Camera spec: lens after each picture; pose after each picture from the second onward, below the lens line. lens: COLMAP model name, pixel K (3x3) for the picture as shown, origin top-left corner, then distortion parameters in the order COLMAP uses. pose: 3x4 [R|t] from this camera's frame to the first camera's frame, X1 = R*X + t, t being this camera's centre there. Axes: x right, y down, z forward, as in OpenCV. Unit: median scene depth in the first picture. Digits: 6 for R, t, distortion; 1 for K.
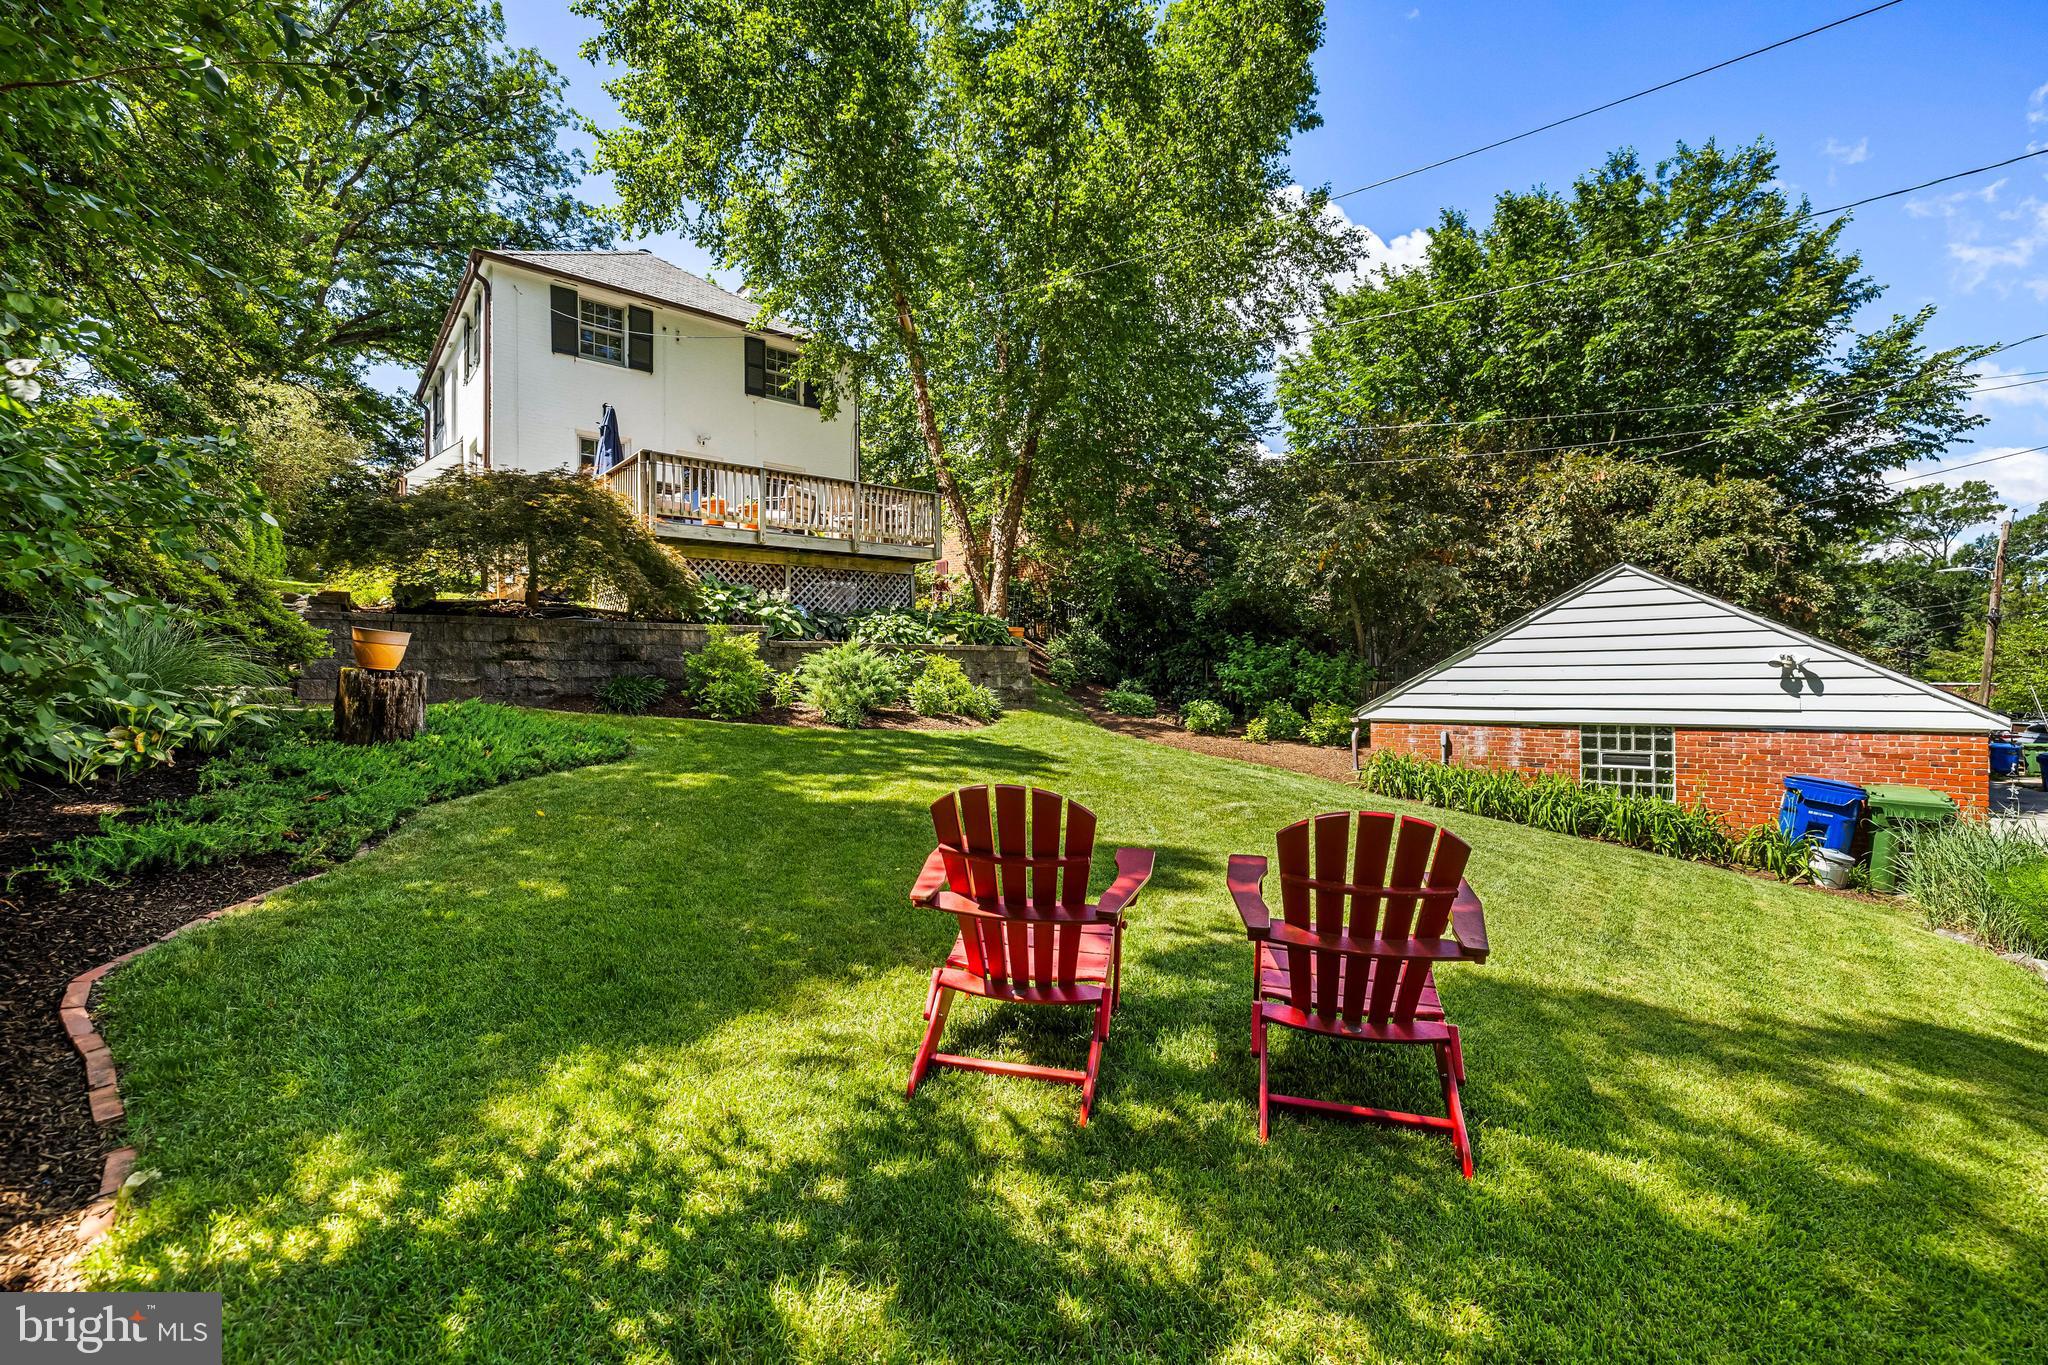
lens RADIAL K [[857.0, 0, 1033.1], [0, 857.0, 677.7], [0, 0, 1]] dist [0.002617, -0.001069]
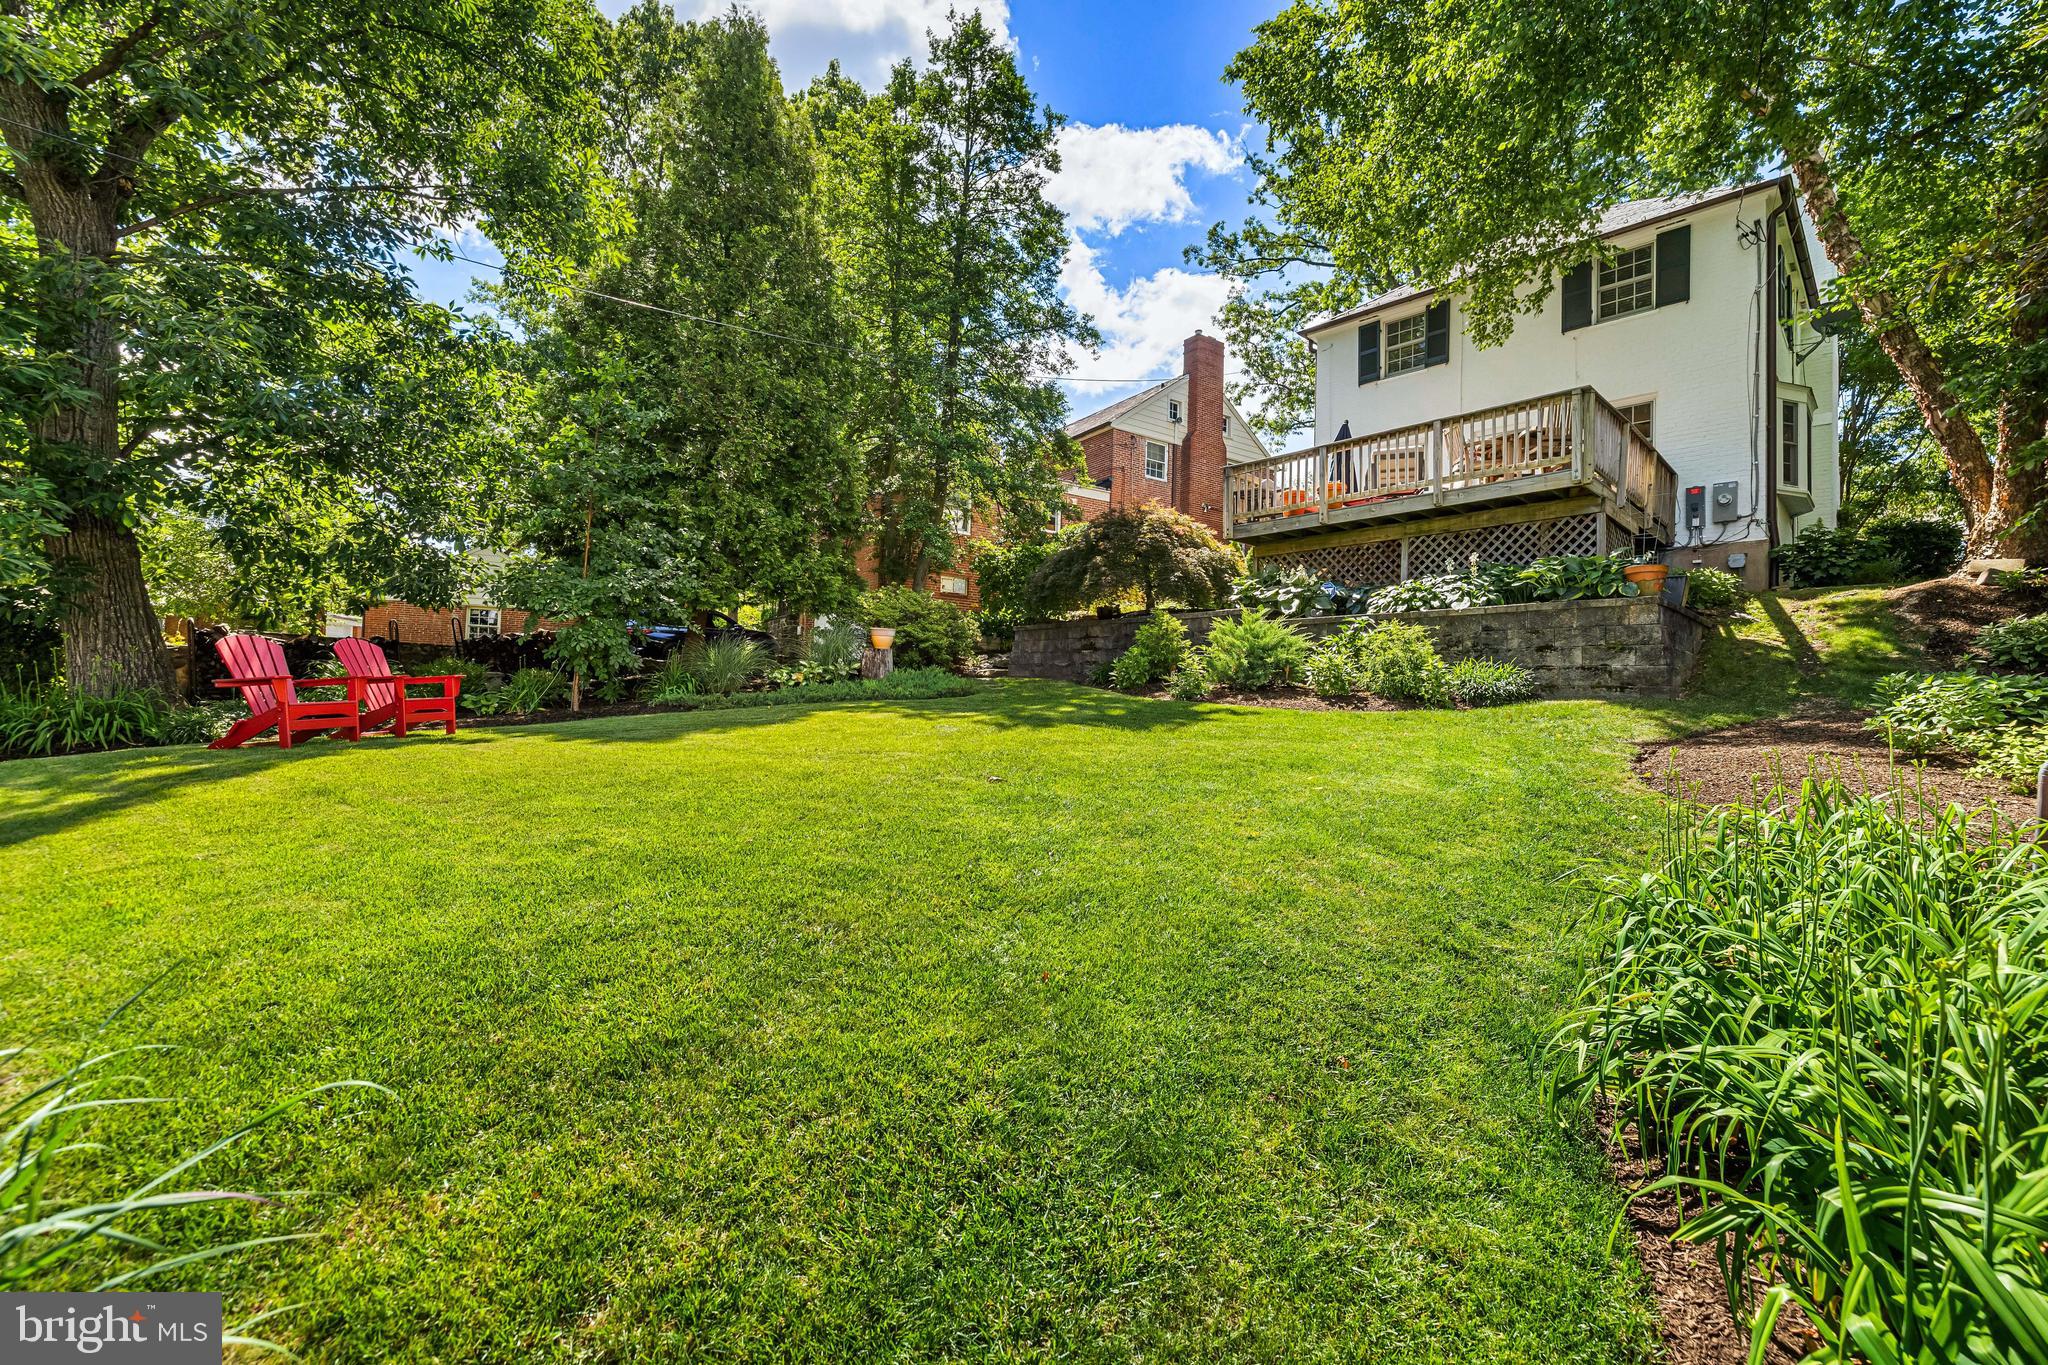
lens RADIAL K [[857.0, 0, 1028.4], [0, 857.0, 674.7], [0, 0, 1]] dist [0.002617, -0.001069]
pose [[0.068006, -0.030890, -0.997207, 0.642619], [-0.024186, 0.999176, -0.032601, 0.055351], [0.997392, 0.026335, 0.067203, 0.629979]]
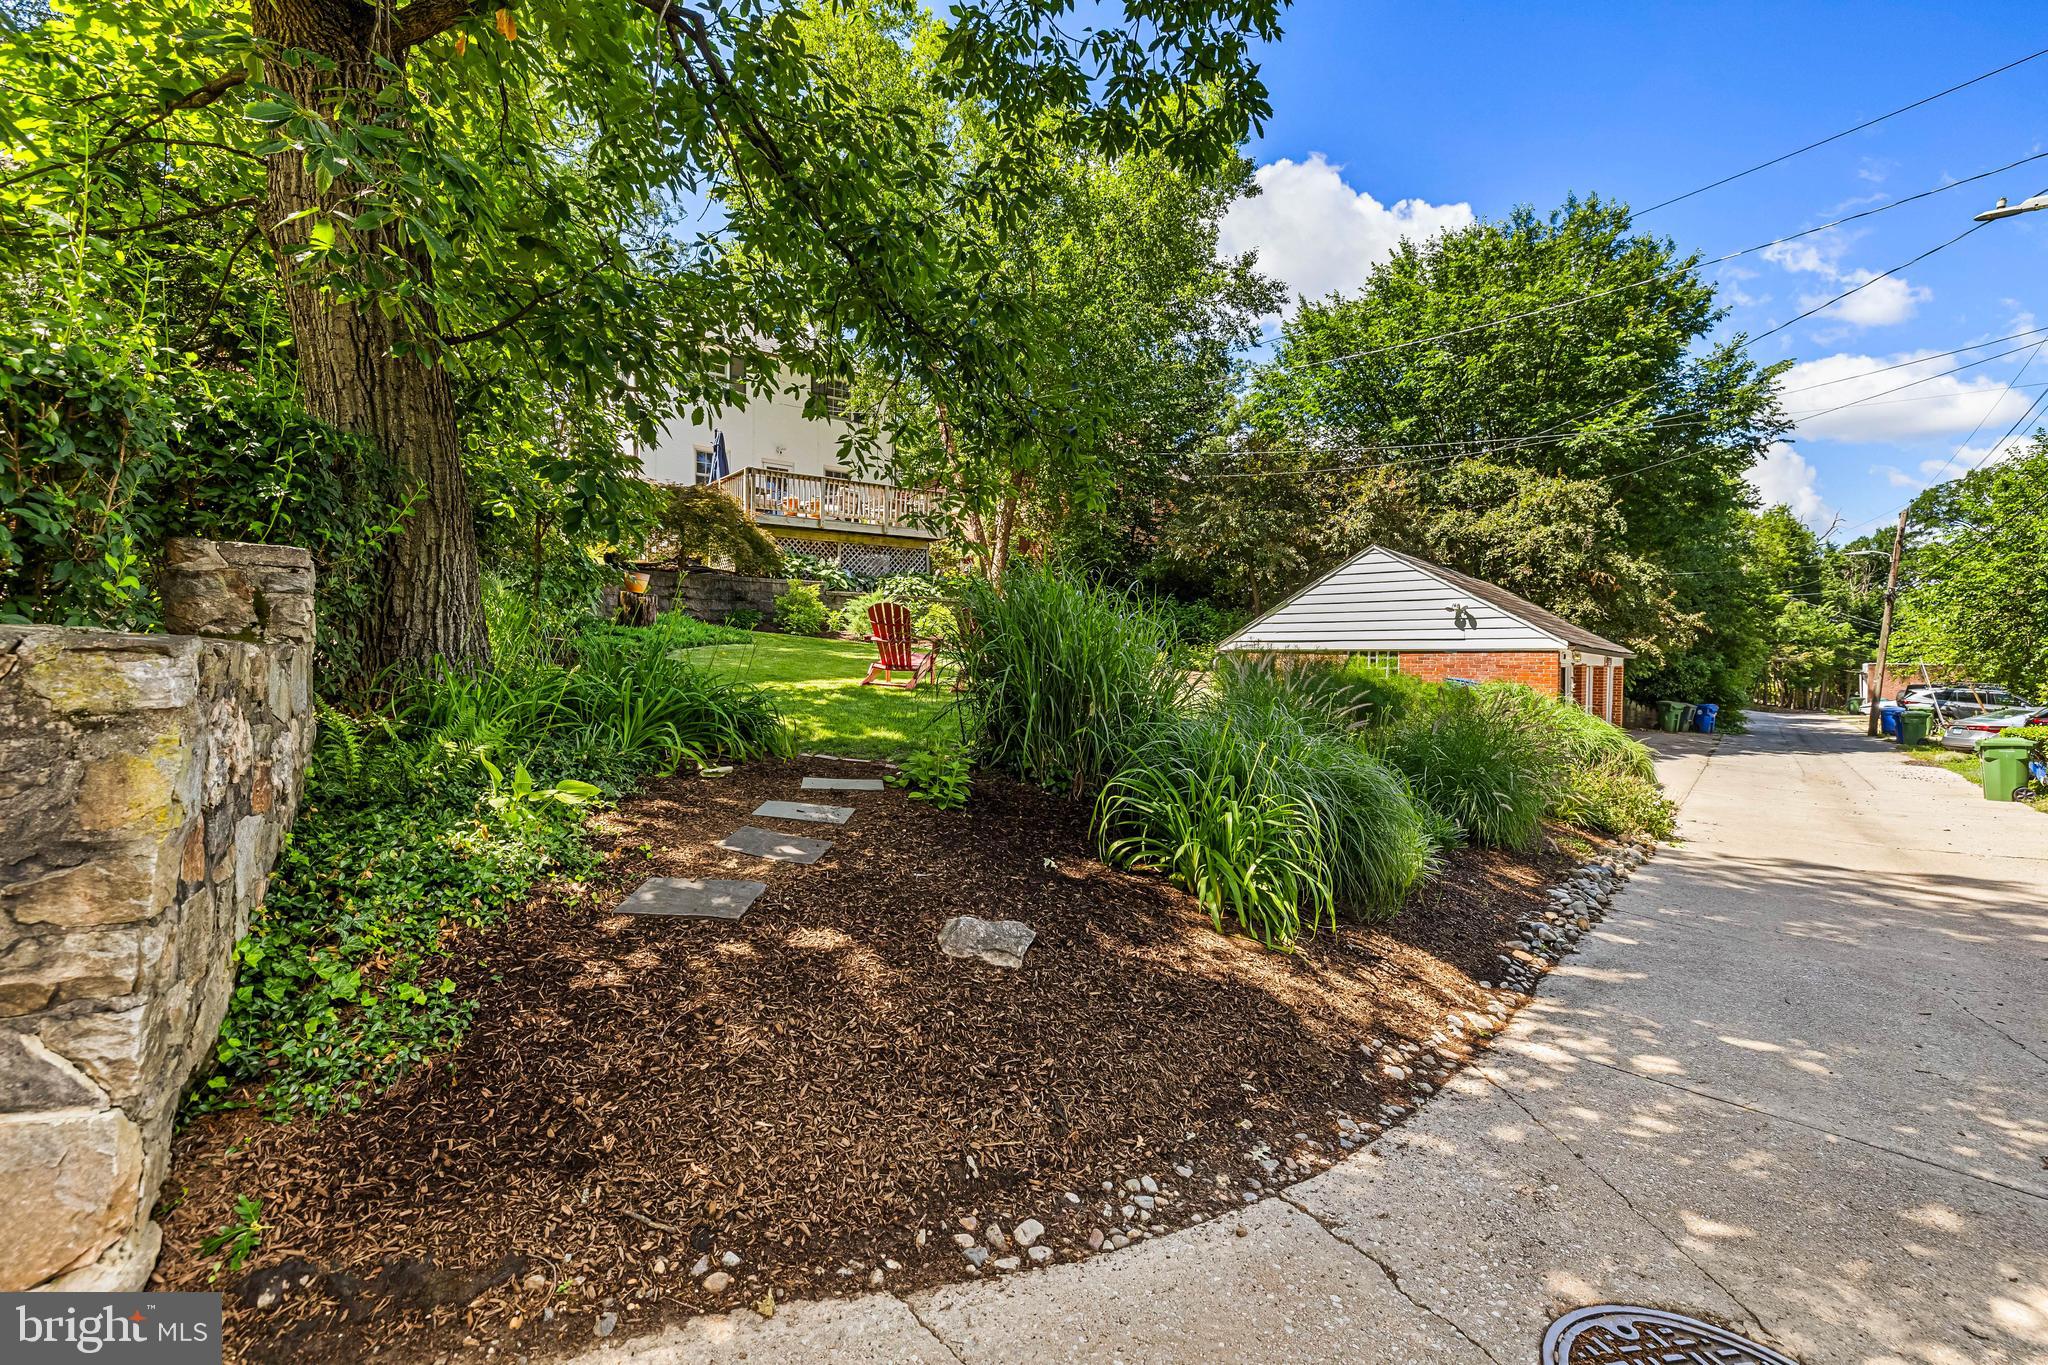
lens RADIAL K [[857.0, 0, 1026.5], [0, 857.0, 679.6], [0, 0, 1]] dist [0.002617, -0.001069]
pose [[0.997332, 0.018122, -0.070709, 0.155855], [-0.016158, 0.999470, 0.028255, 0.062839], [0.071184, -0.027037, 0.997097, -0.490893]]
